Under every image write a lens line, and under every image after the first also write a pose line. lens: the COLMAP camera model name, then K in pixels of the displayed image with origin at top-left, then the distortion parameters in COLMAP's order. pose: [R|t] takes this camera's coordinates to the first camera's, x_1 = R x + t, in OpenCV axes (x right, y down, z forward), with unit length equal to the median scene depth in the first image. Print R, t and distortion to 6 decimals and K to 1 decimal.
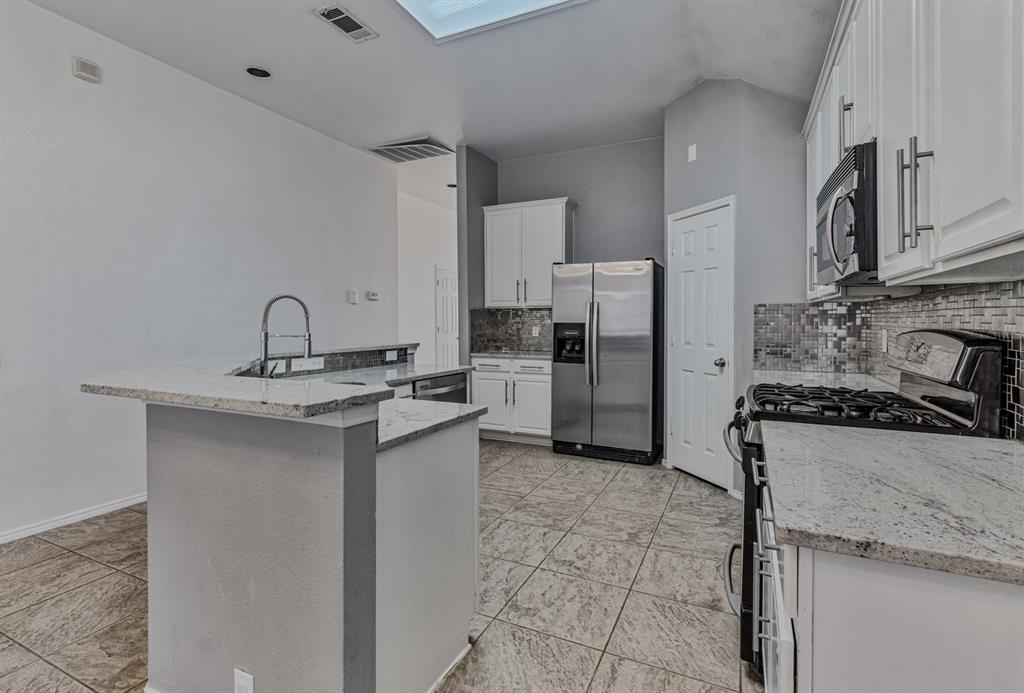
lens RADIAL K [[483.2, 0, 514.9], [0, 483.2, 328.6], [0, 0, 1]] dist [0.003618, -0.000455]
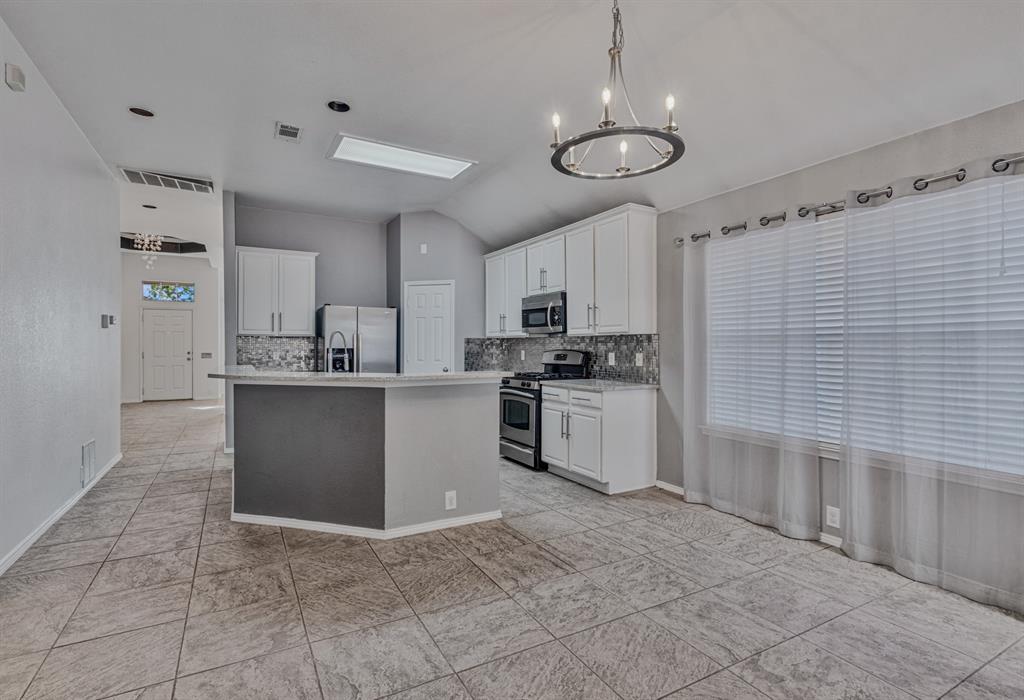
lens RADIAL K [[490.6, 0, 509.0], [0, 490.6, 343.6], [0, 0, 1]] dist [-0.002117, 0.000147]
pose [[0.582281, 0.005811, 0.812967, -1.069671], [0.013470, 0.999768, -0.016793, 0.007051], [-0.812876, 0.020729, 0.582068, -0.306630]]
